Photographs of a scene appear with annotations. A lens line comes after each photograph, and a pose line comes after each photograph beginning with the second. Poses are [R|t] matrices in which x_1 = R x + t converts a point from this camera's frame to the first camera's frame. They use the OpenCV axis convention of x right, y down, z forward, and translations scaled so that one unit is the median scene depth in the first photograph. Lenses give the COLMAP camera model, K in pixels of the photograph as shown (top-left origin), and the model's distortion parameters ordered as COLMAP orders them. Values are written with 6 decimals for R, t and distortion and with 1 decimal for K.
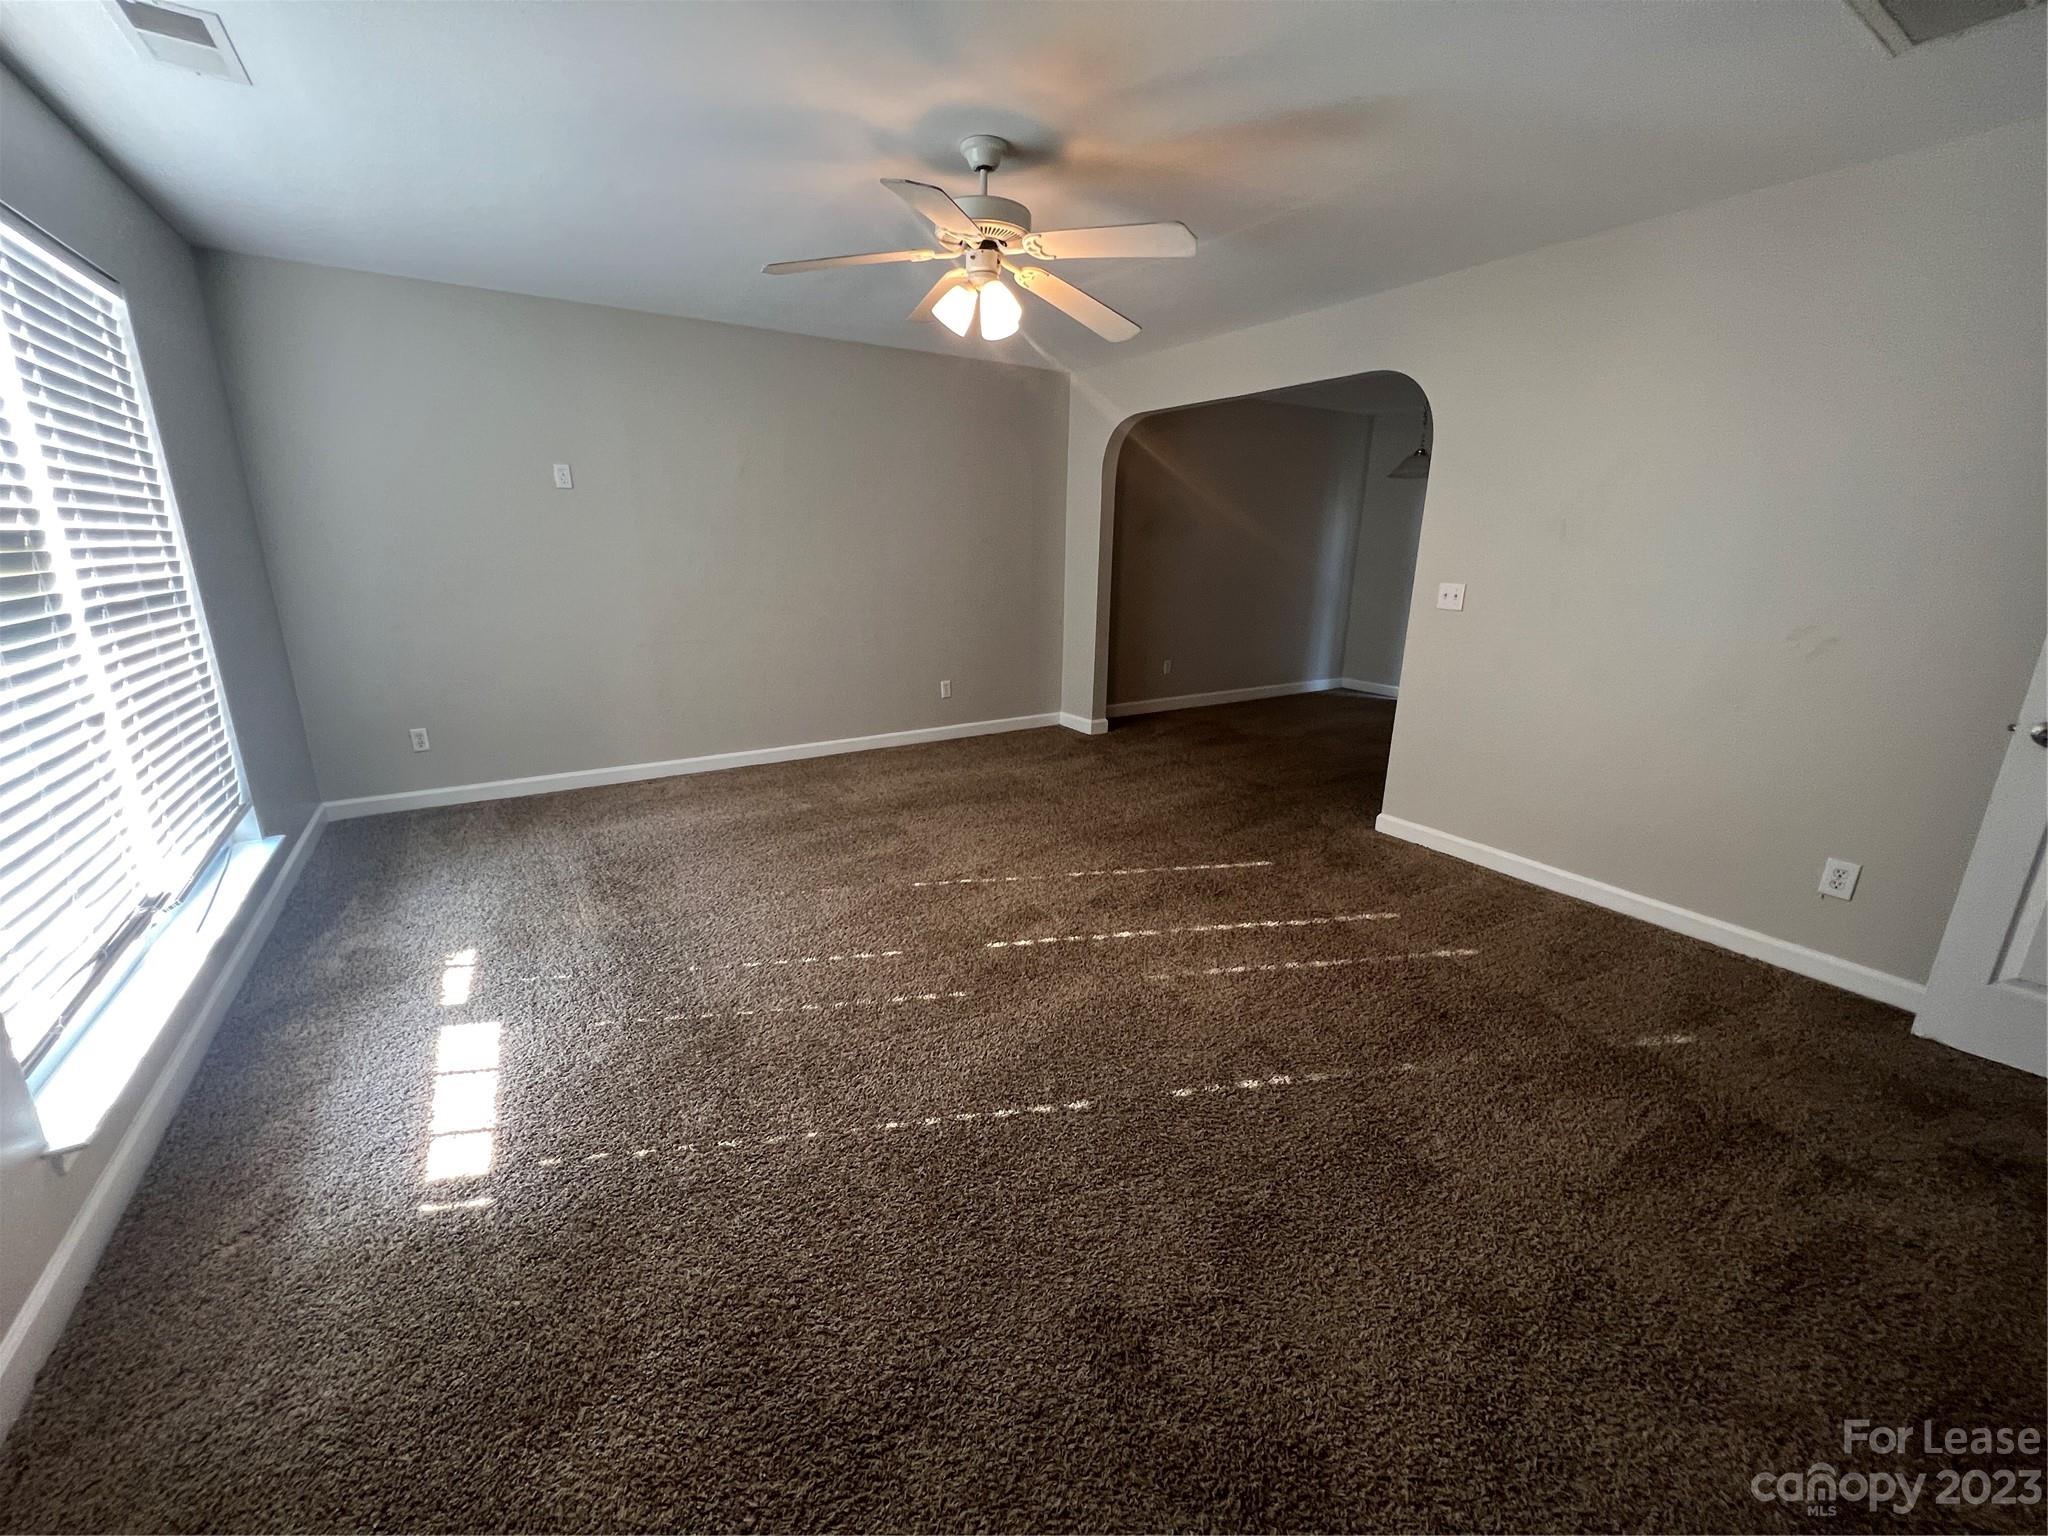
lens RADIAL K [[815.2, 0, 1032.8], [0, 815.2, 770.3], [0, 0, 1]] dist [-0.003623, -0.000363]
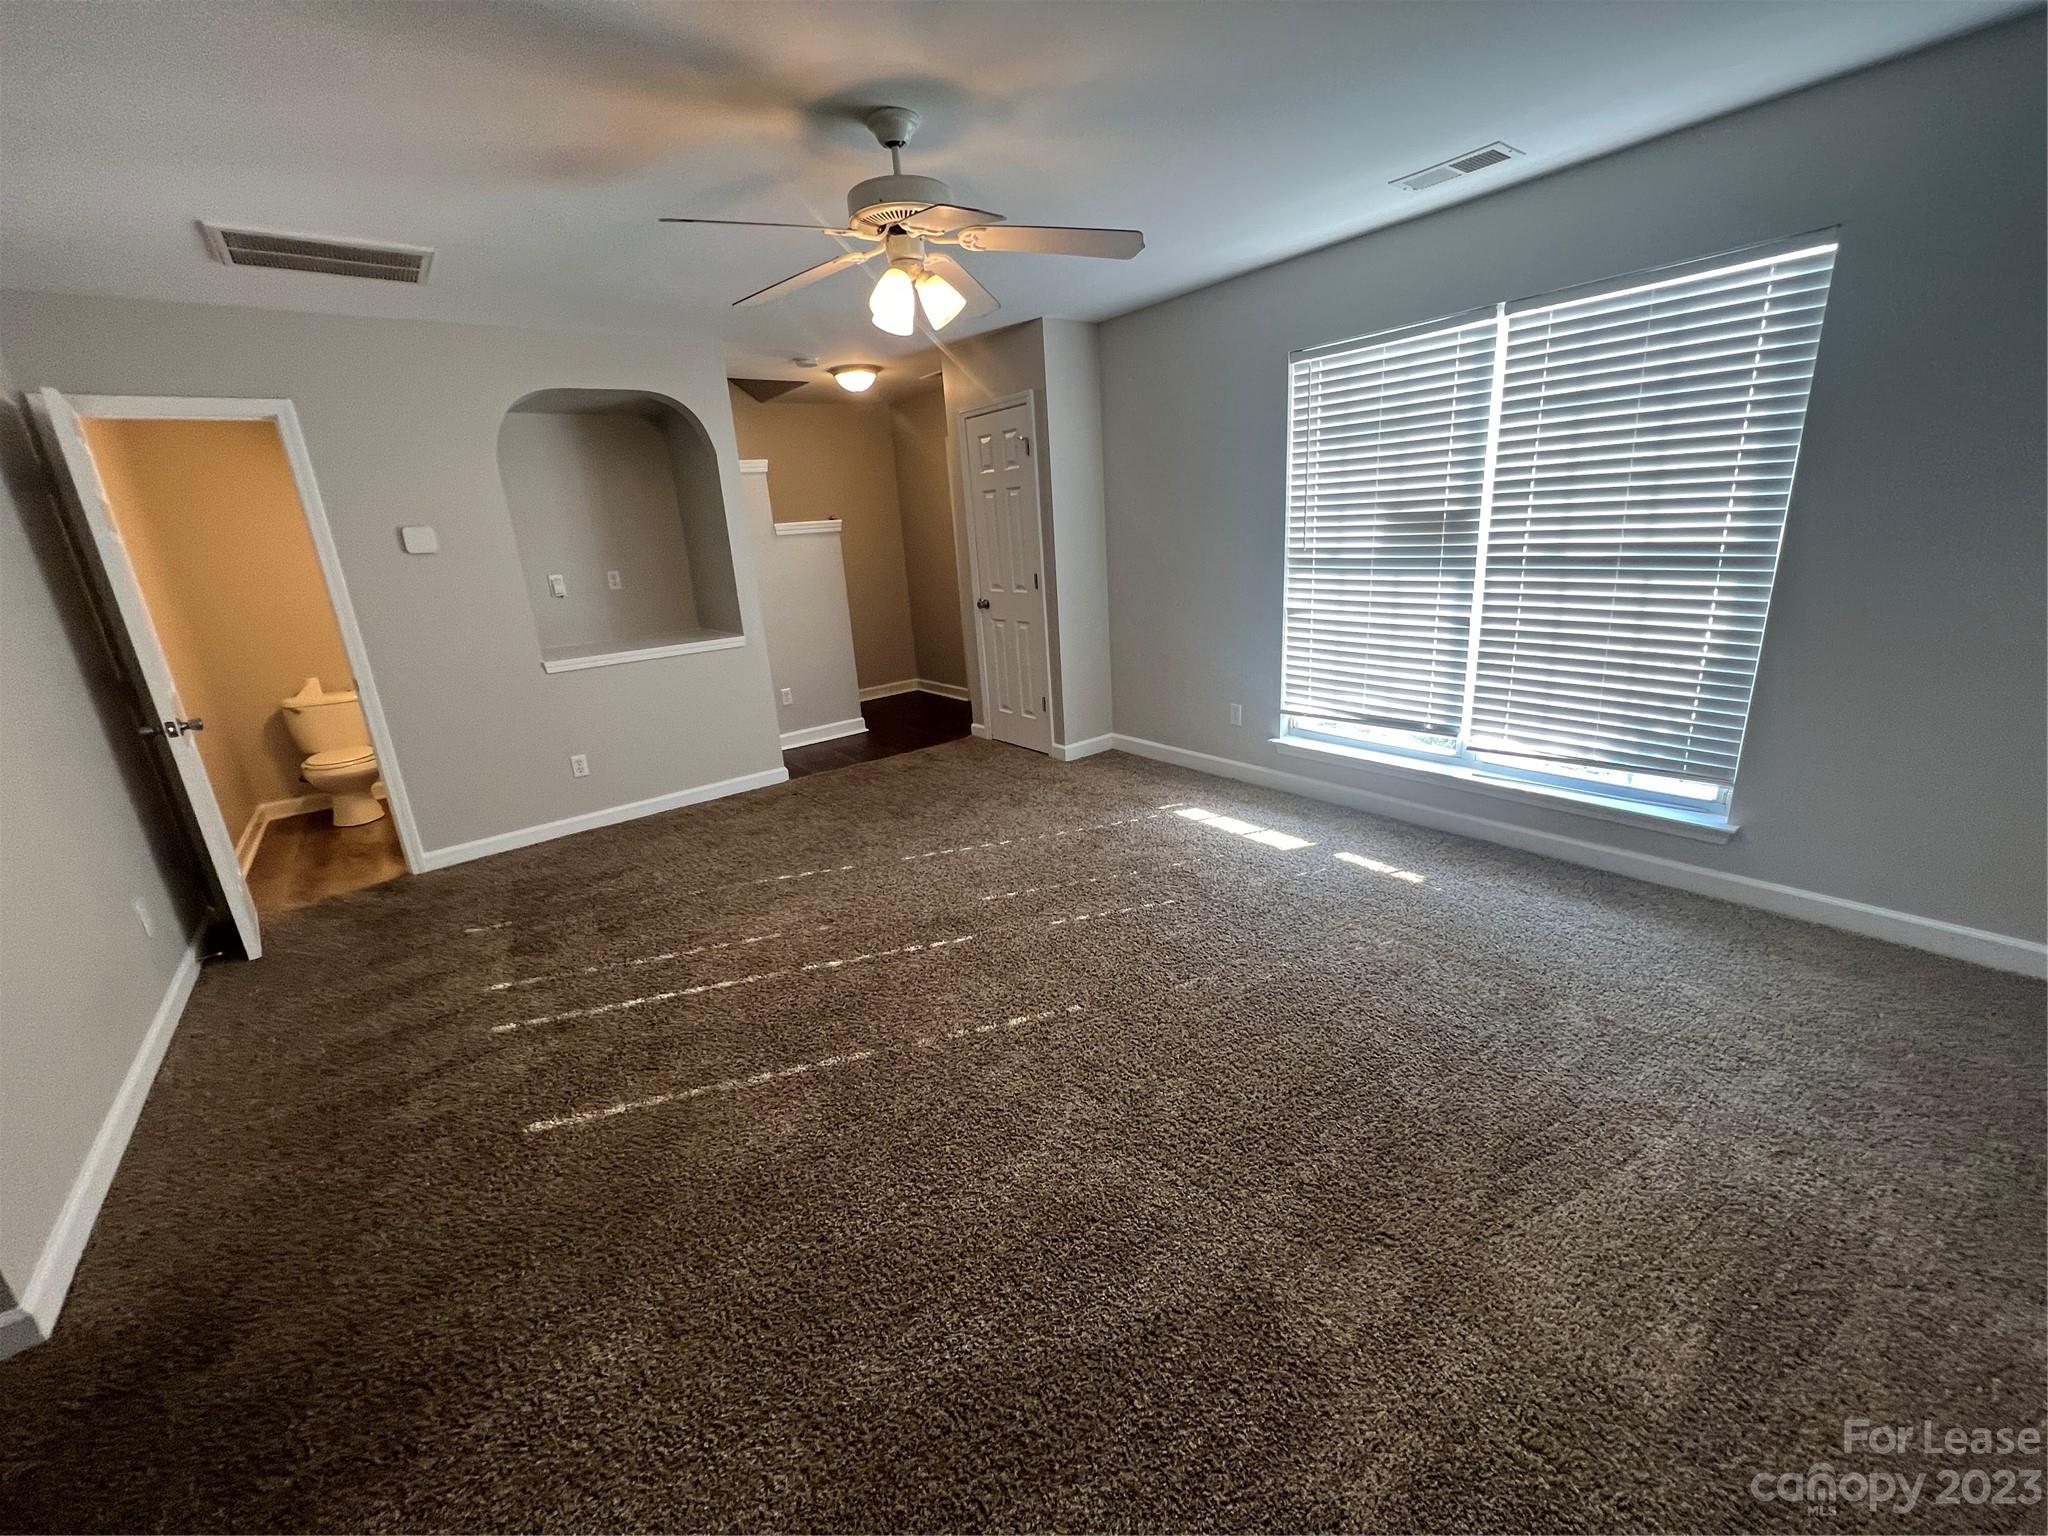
lens RADIAL K [[815.2, 0, 1039.5], [0, 815.2, 758.9], [0, 0, 1]] dist [-0.003623, -0.000363]
pose [[-0.994016, 0.071755, -0.082364, -0.096007], [0.017124, 0.847036, 0.531260, -0.600400], [0.107886, 0.526671, -0.843195, 2.032719]]
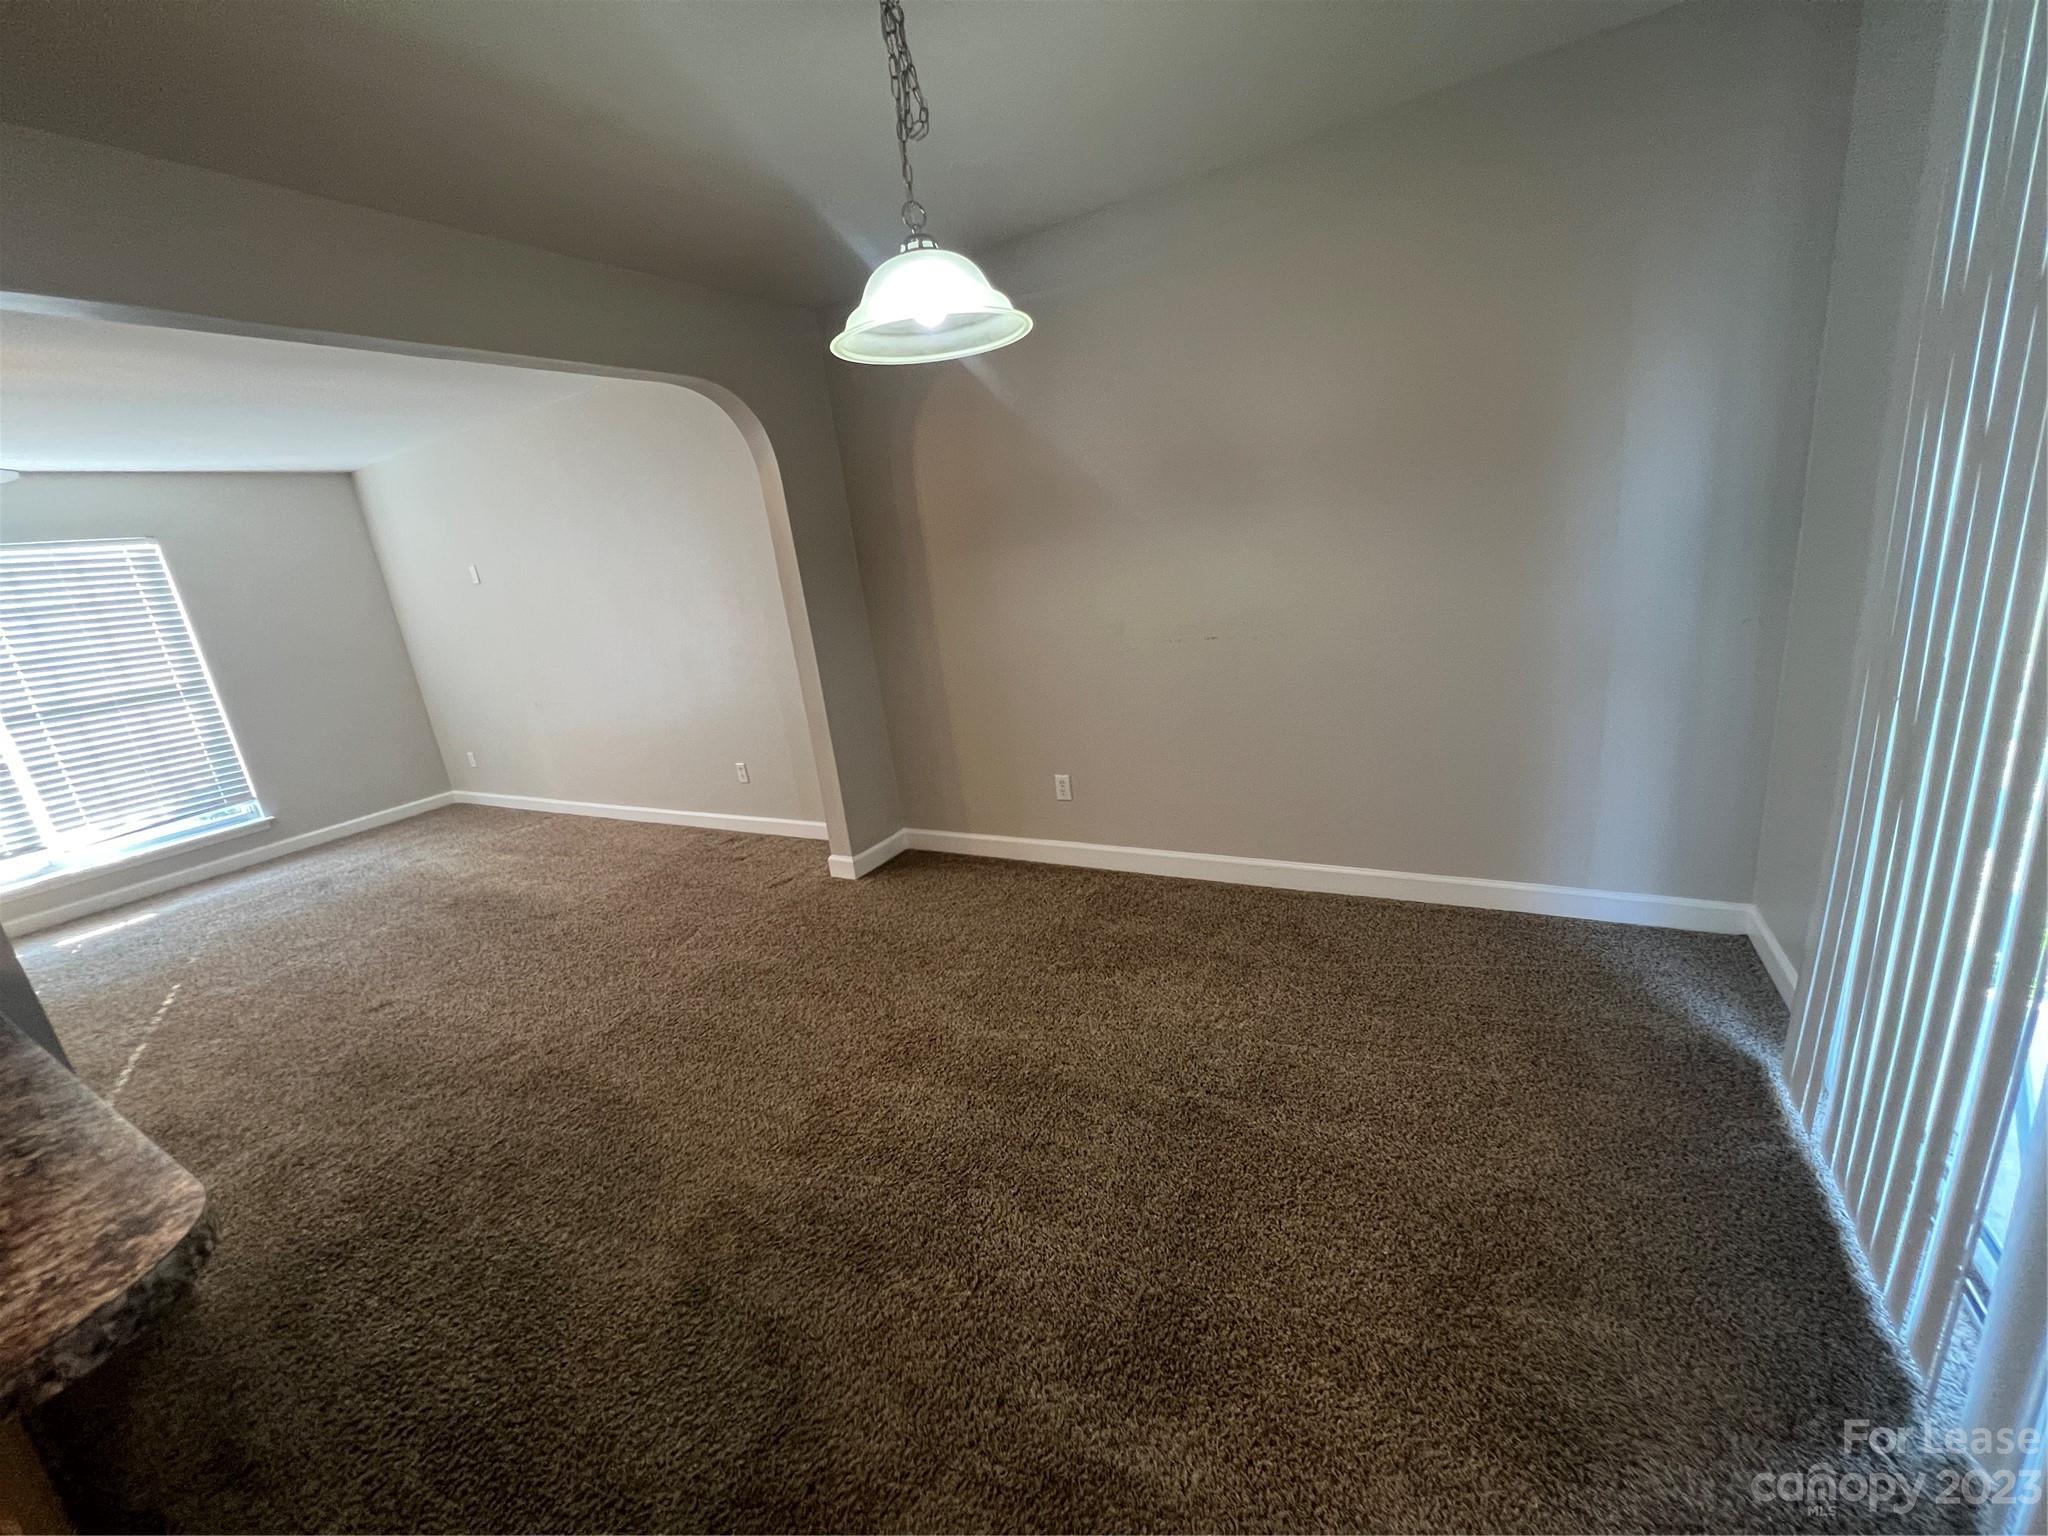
lens RADIAL K [[815.2, 0, 1023.4], [0, 815.2, 771.1], [0, 0, 1]] dist [-0.003623, -0.000363]
pose [[0.453005, 0.179568, -0.873236, 1.686446], [-0.130132, 0.982333, 0.134494, -0.585663], [0.881959, 0.052709, 0.468369, 1.994314]]
